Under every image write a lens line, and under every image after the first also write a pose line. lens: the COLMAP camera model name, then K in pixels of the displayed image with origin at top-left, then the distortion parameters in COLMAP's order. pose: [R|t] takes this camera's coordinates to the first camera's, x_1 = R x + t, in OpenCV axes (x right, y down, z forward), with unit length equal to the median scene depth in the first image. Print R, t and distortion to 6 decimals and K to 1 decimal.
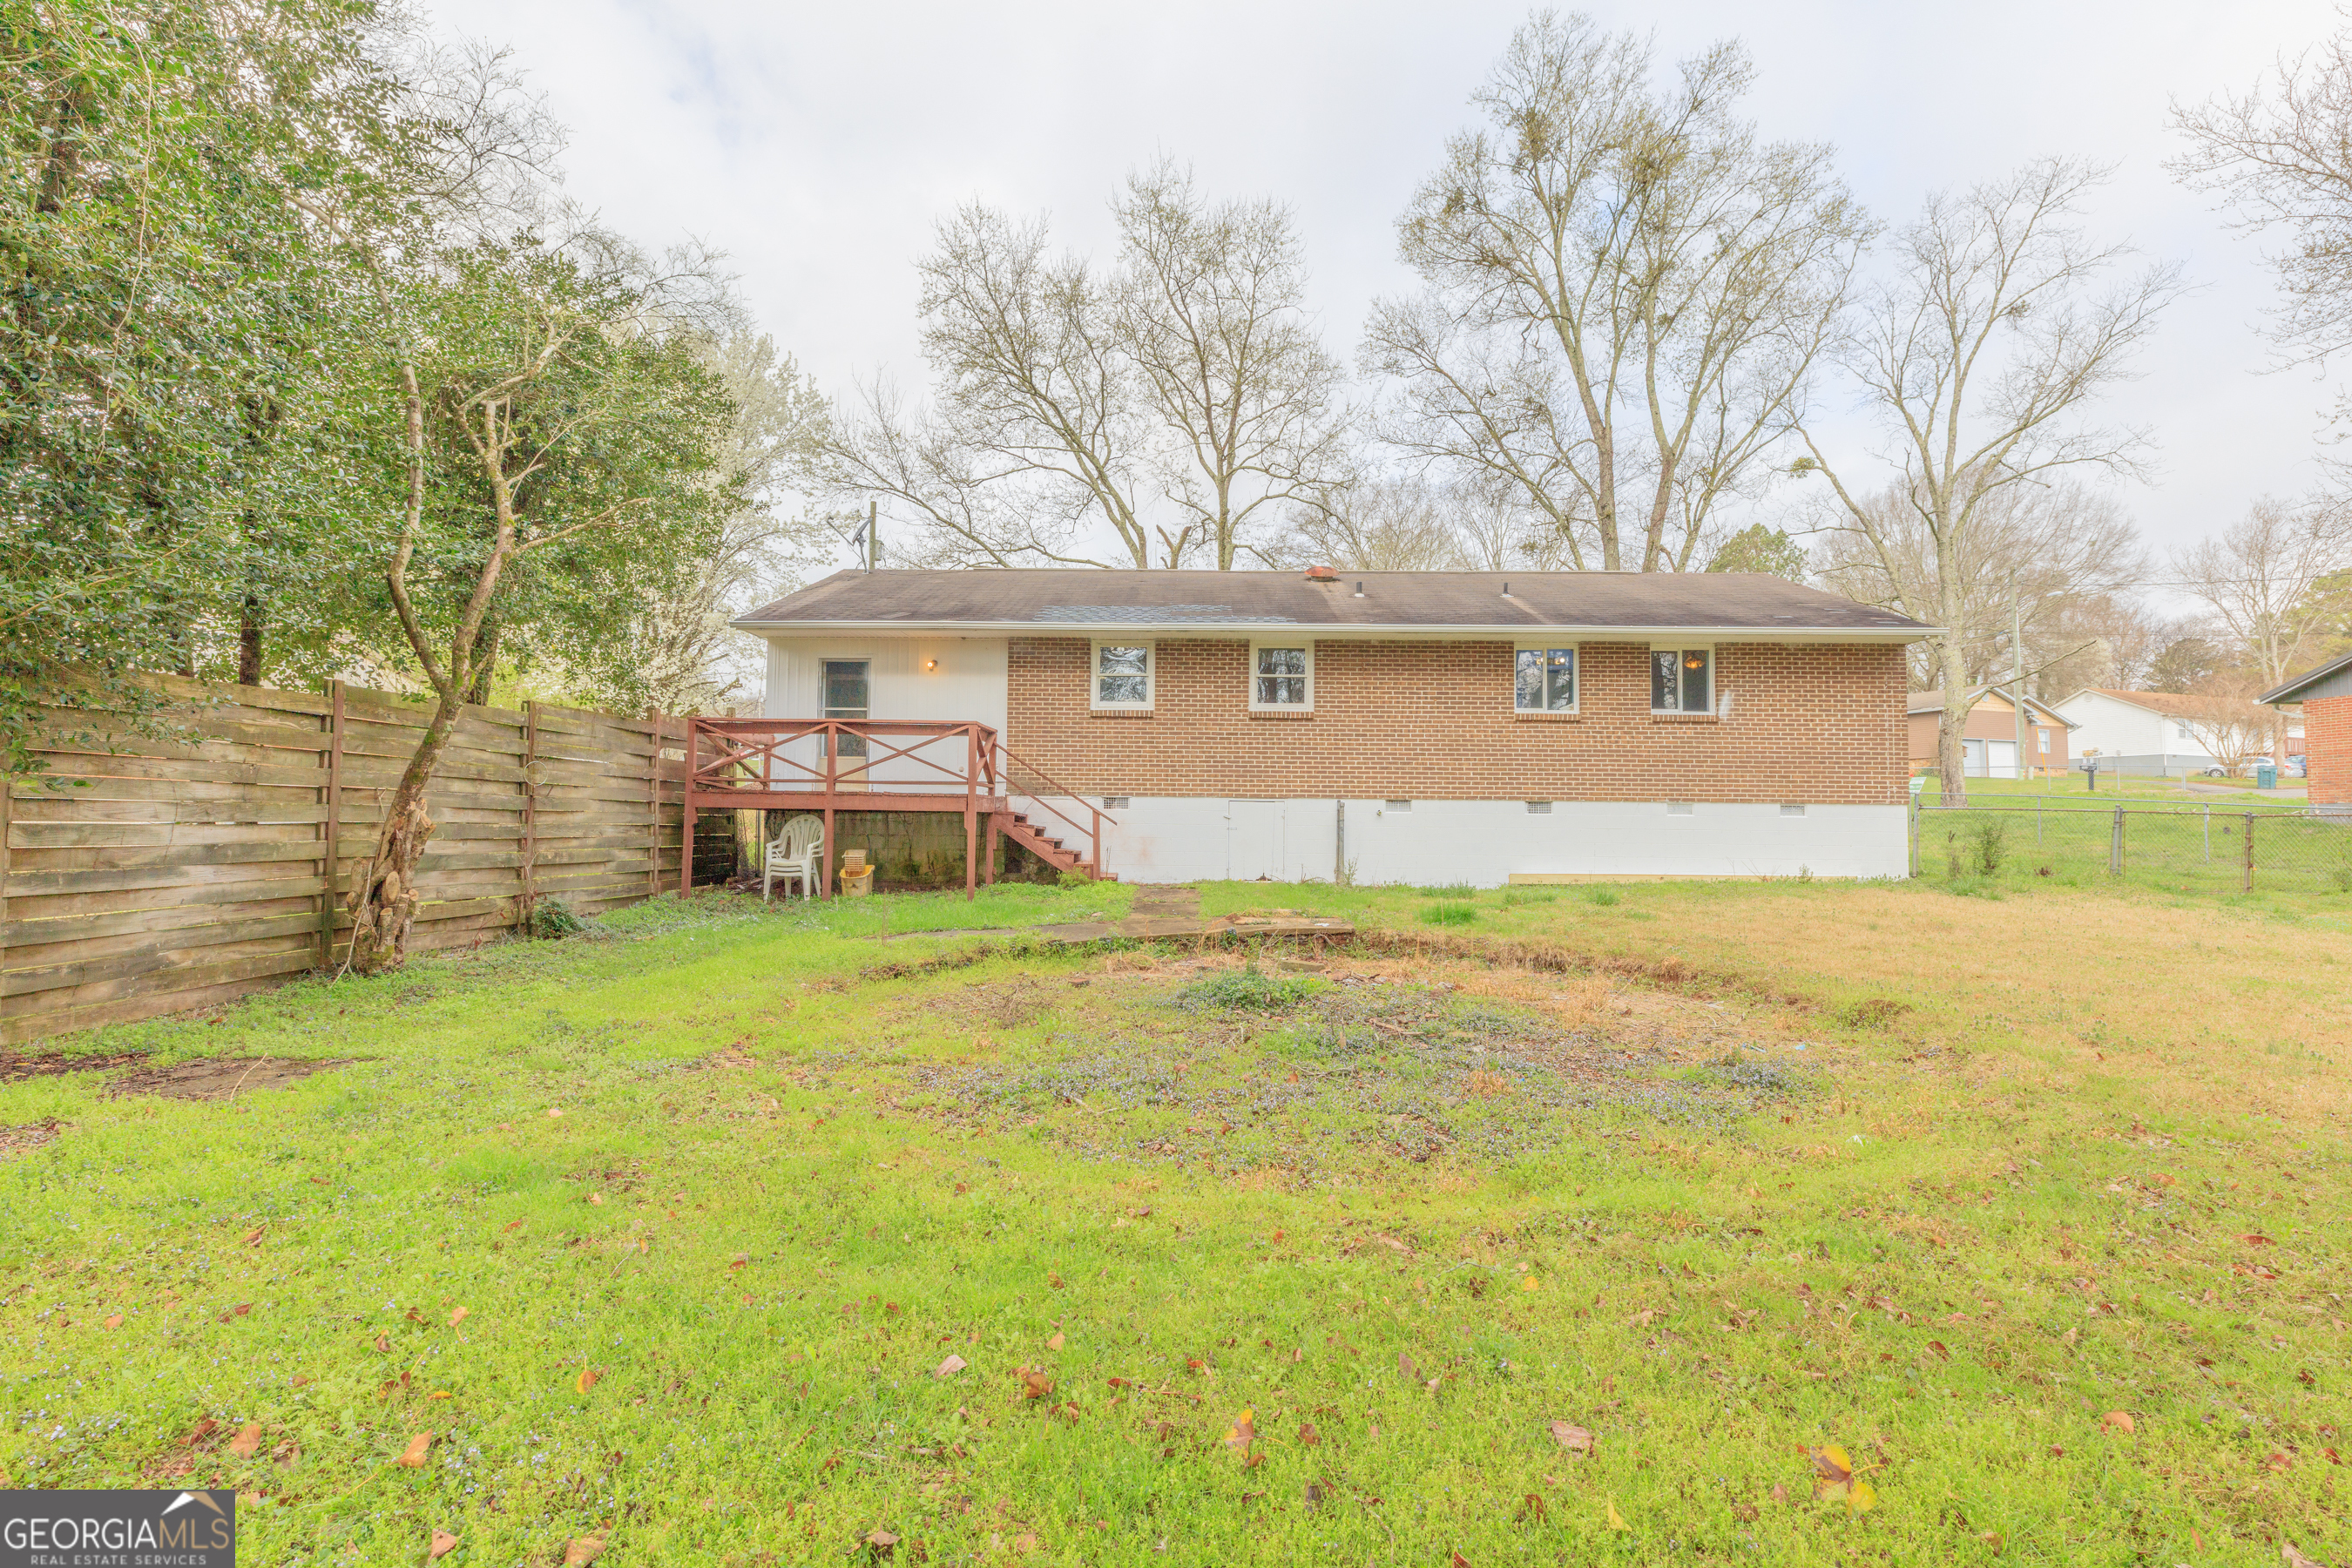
lens RADIAL K [[1047.0, 0, 1181.4], [0, 1047.0, 766.5], [0, 0, 1]] dist [0.007375, -0.002341]
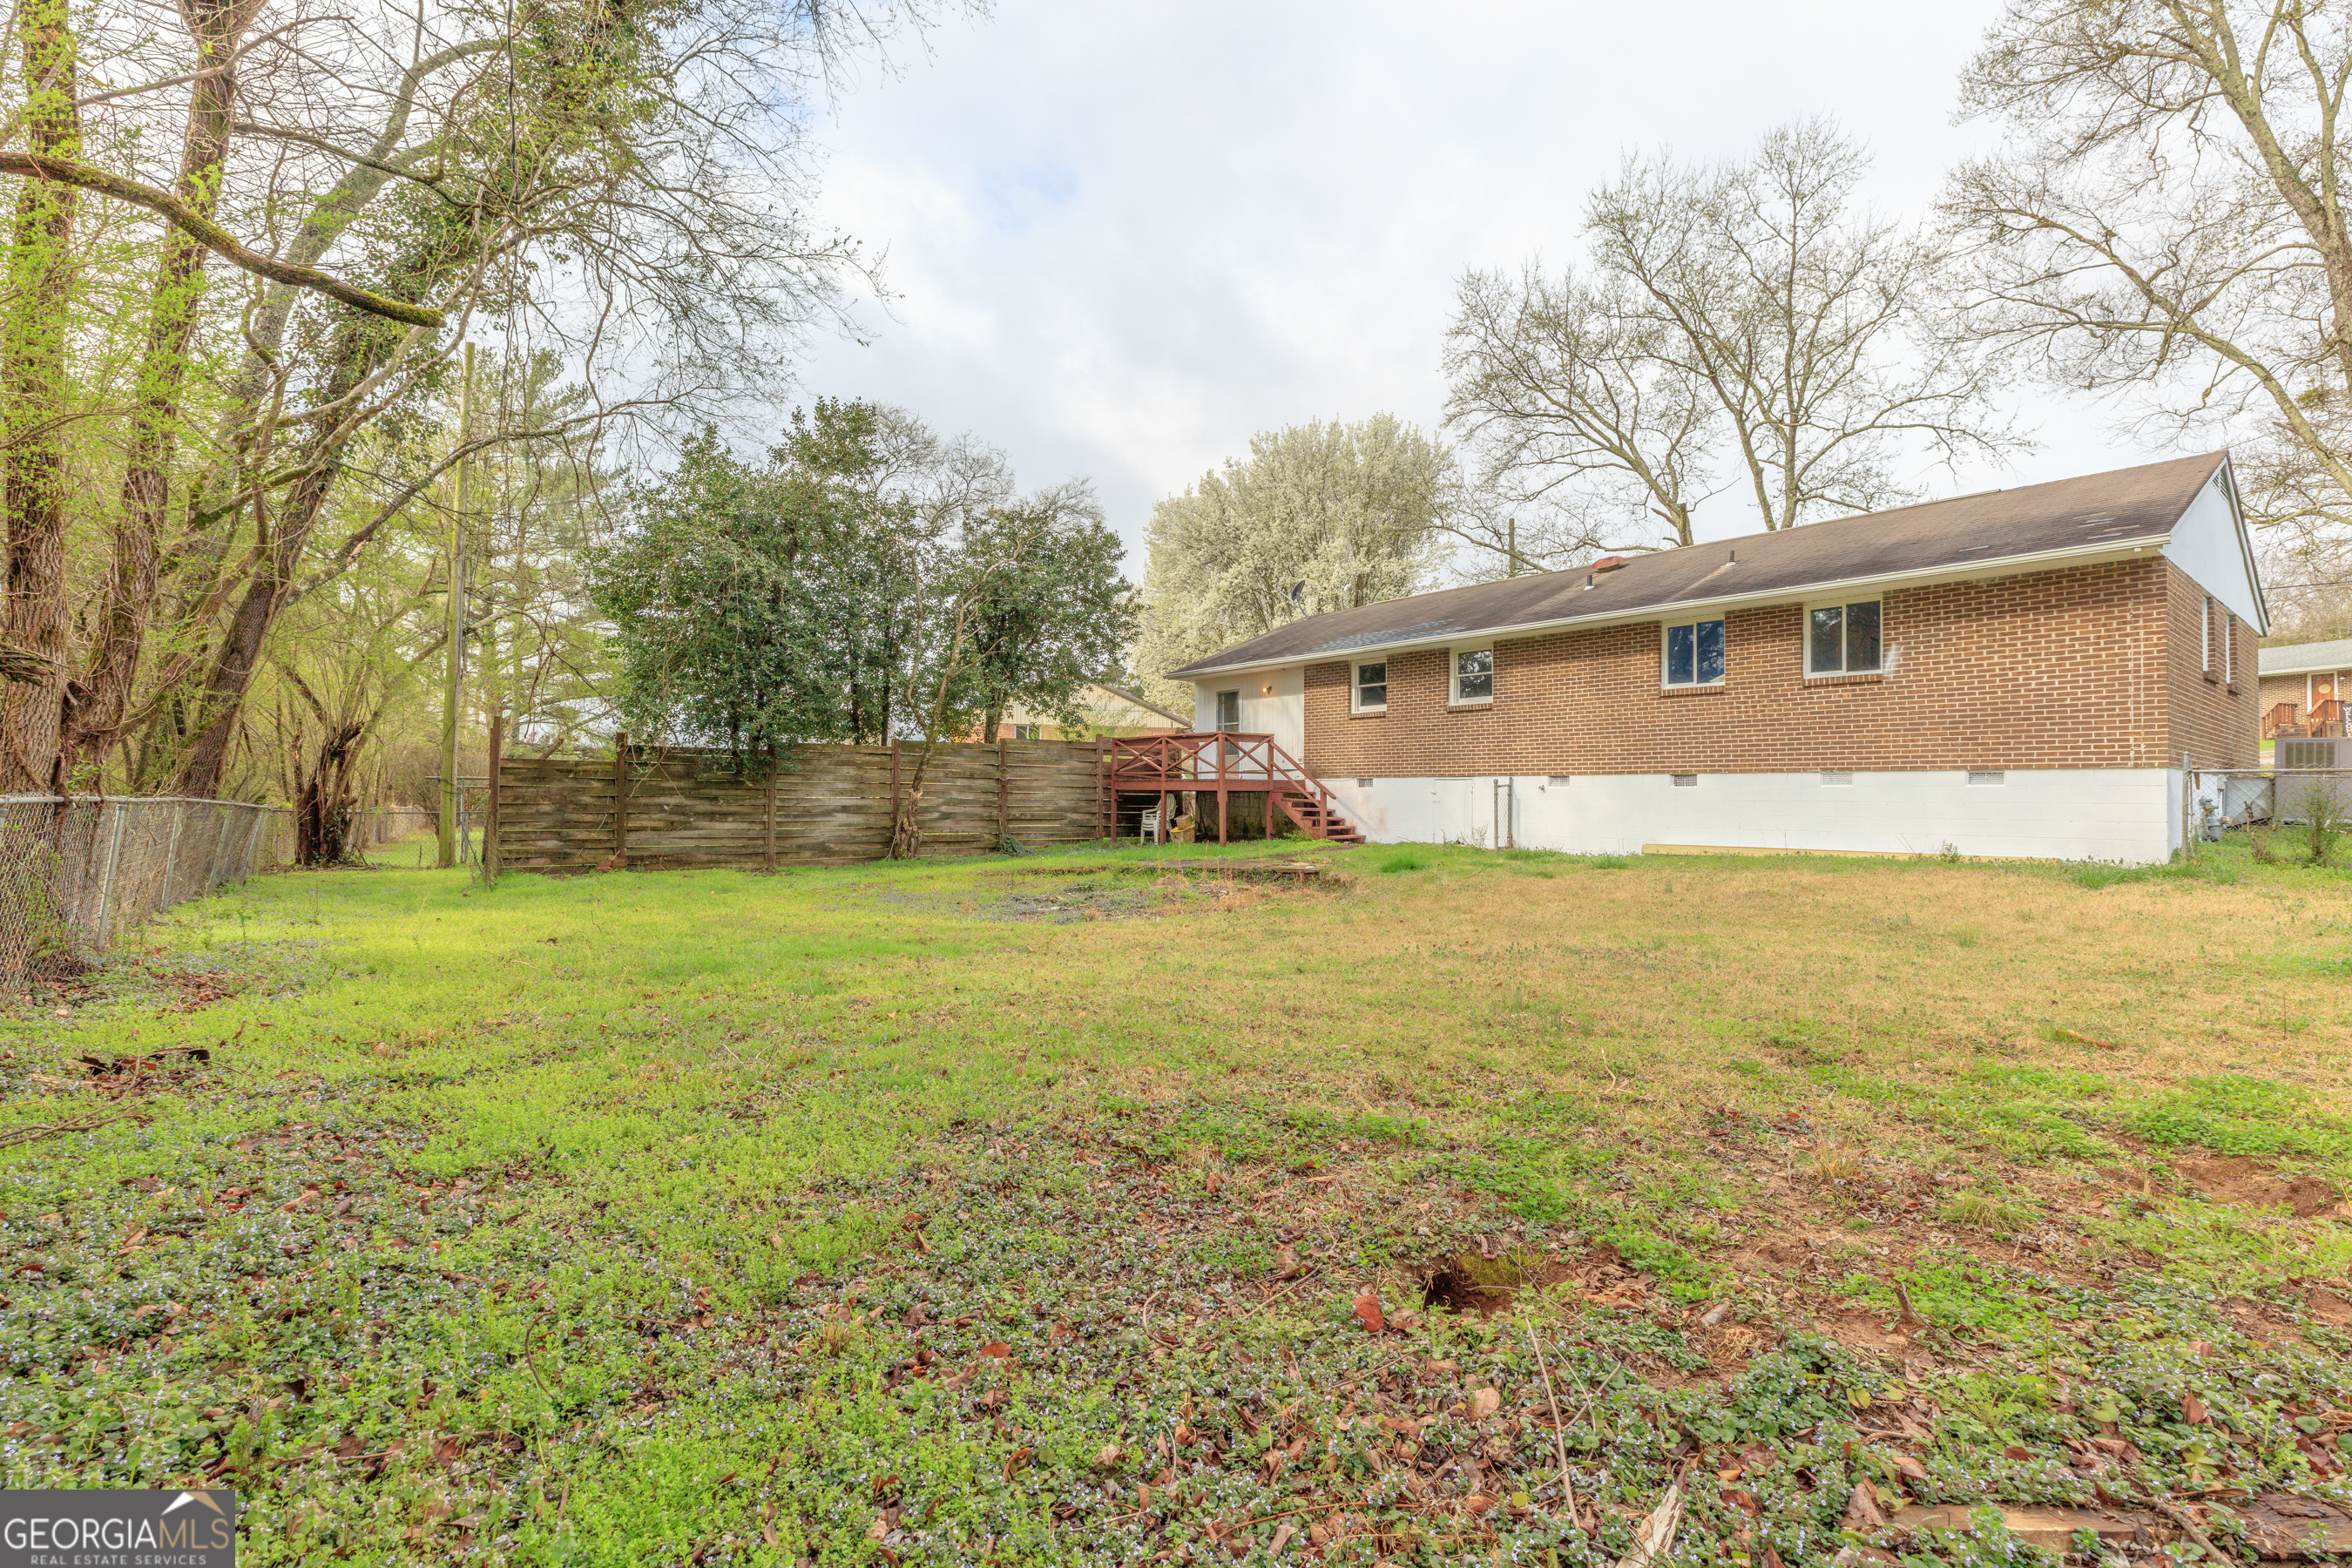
lens RADIAL K [[1047.0, 0, 1181.5], [0, 1047.0, 773.9], [0, 0, 1]] dist [0.007375, -0.002341]
pose [[0.649595, -0.023958, -0.759903, 0.789822], [0.040395, 0.999179, 0.003029, 0.009815], [0.759207, -0.032664, 0.650029, -0.037495]]
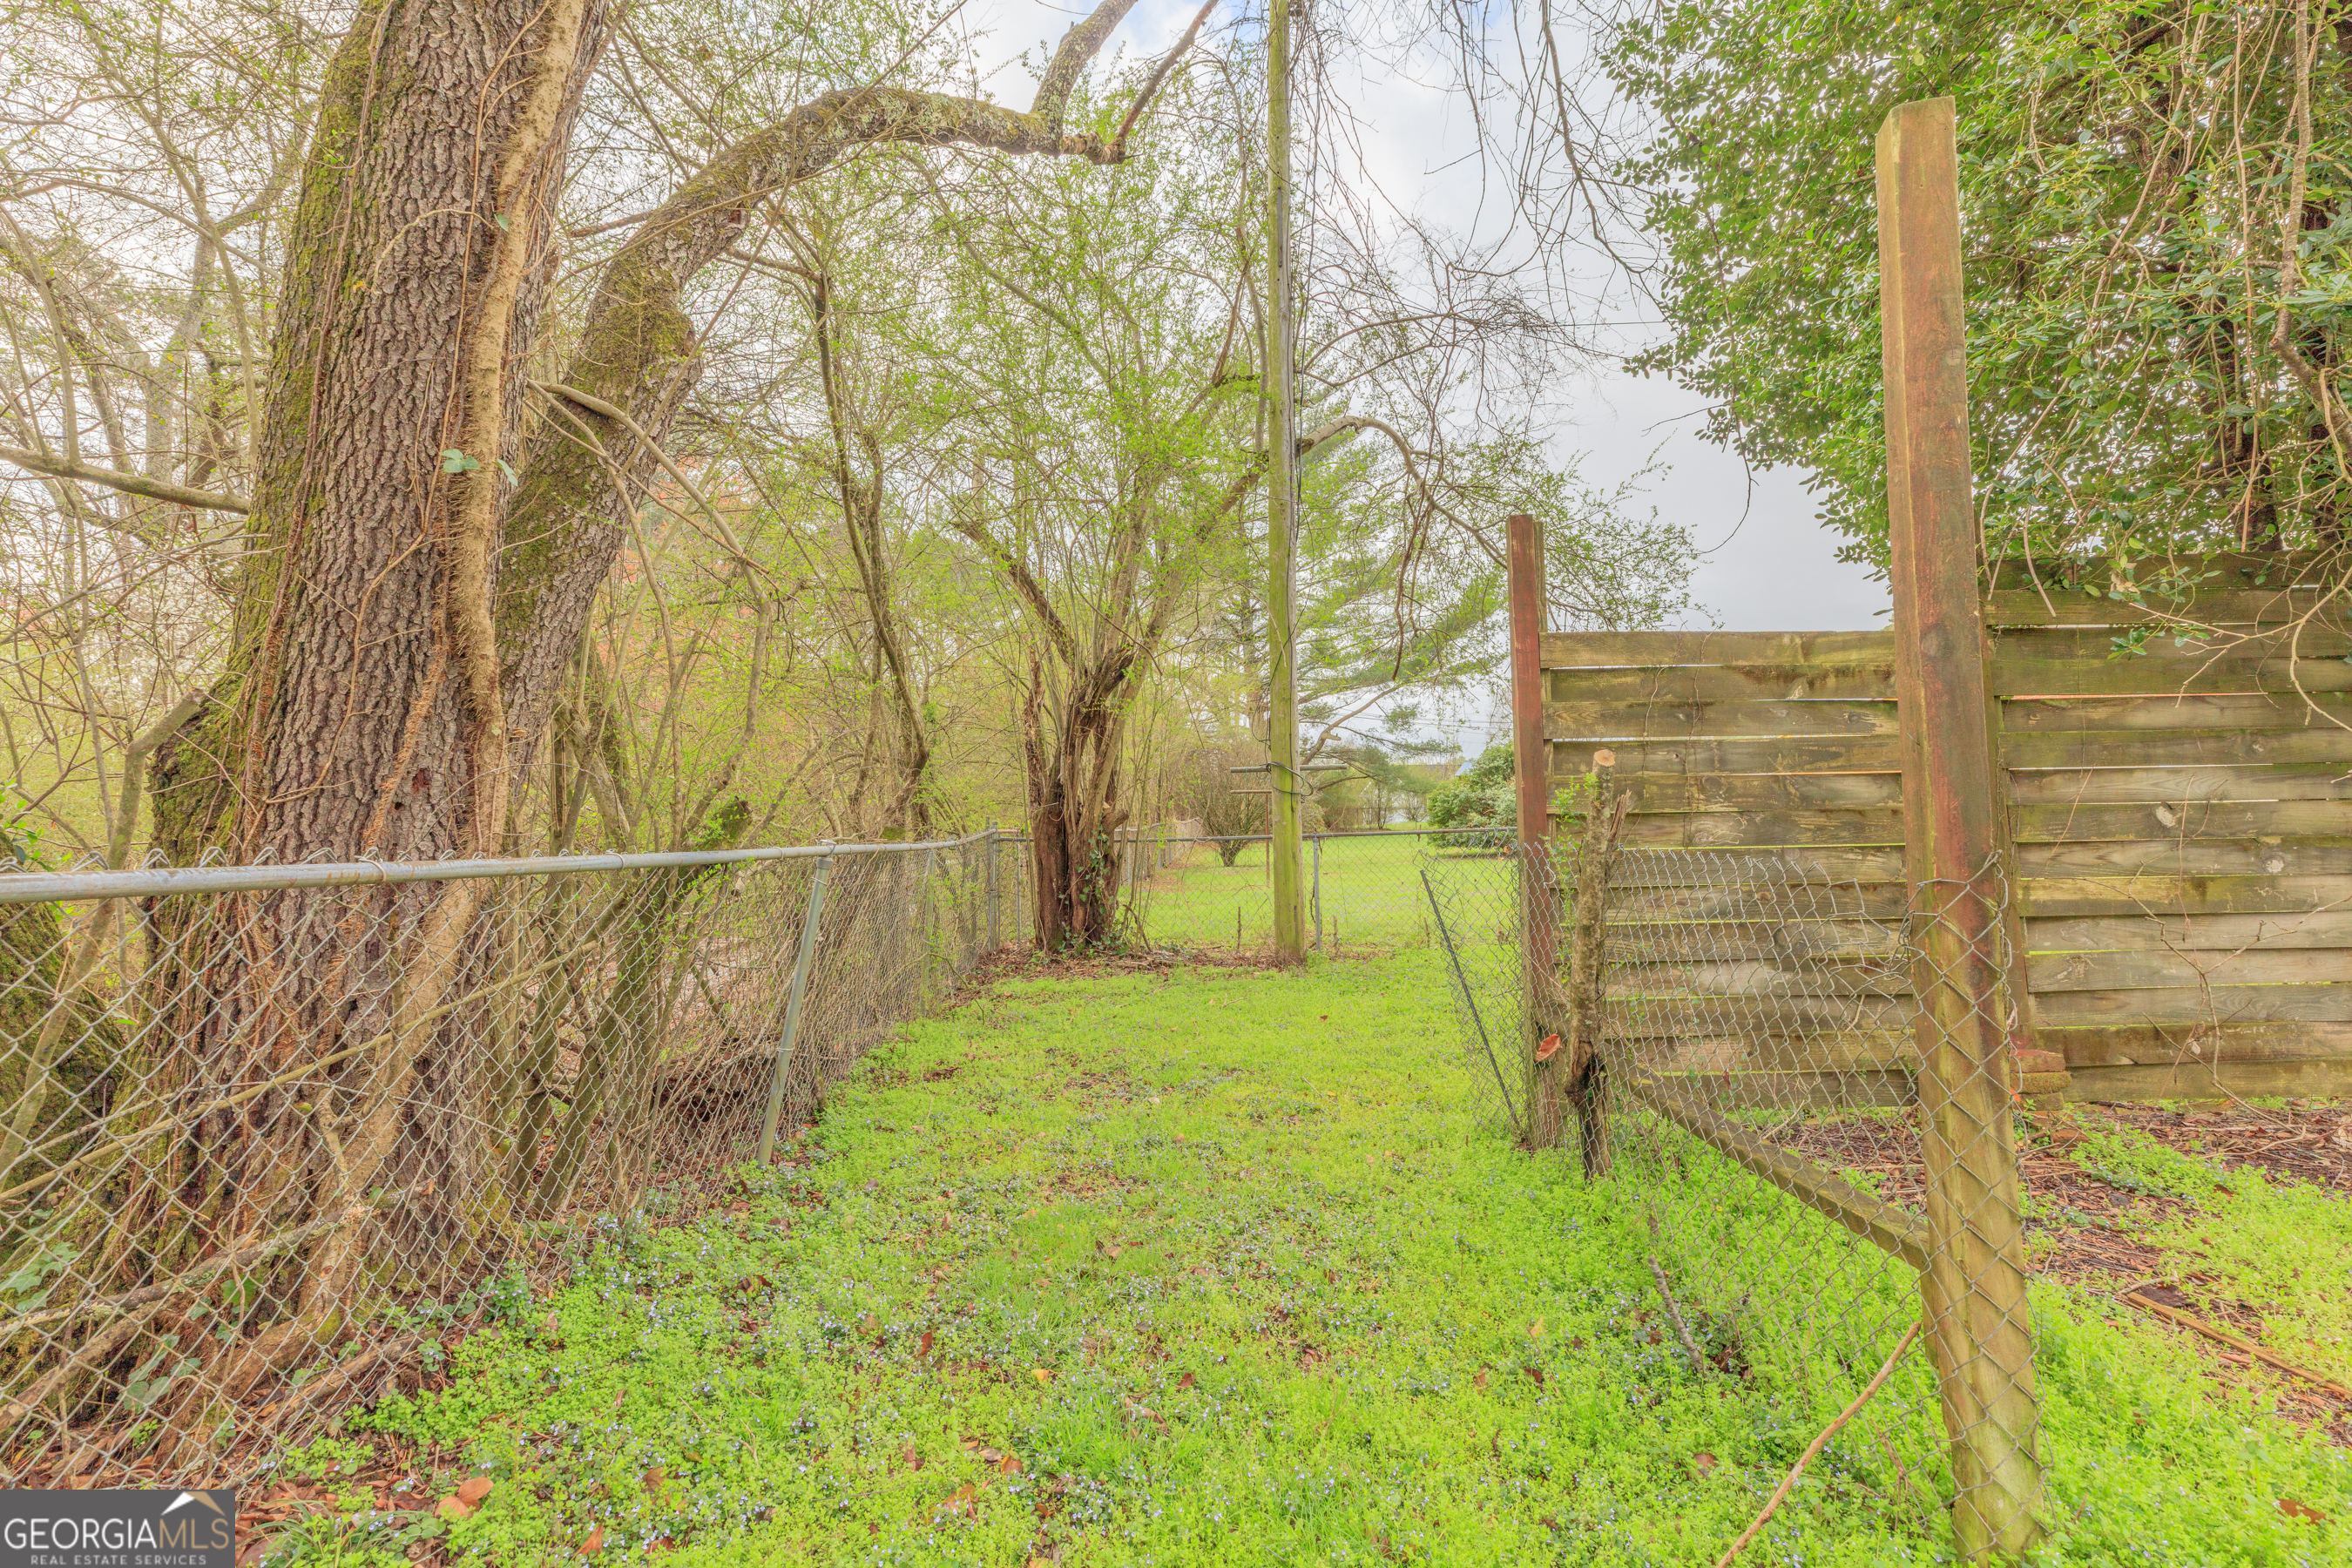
lens RADIAL K [[1047.0, 0, 1163.1], [0, 1047.0, 769.9], [0, 0, 1]] dist [0.007375, -0.002341]
pose [[0.055470, -0.047793, -0.997316, -0.192918], [0.077745, 0.996028, -0.043407, 0.007589], [0.995429, -0.075129, 0.058966, 0.014988]]
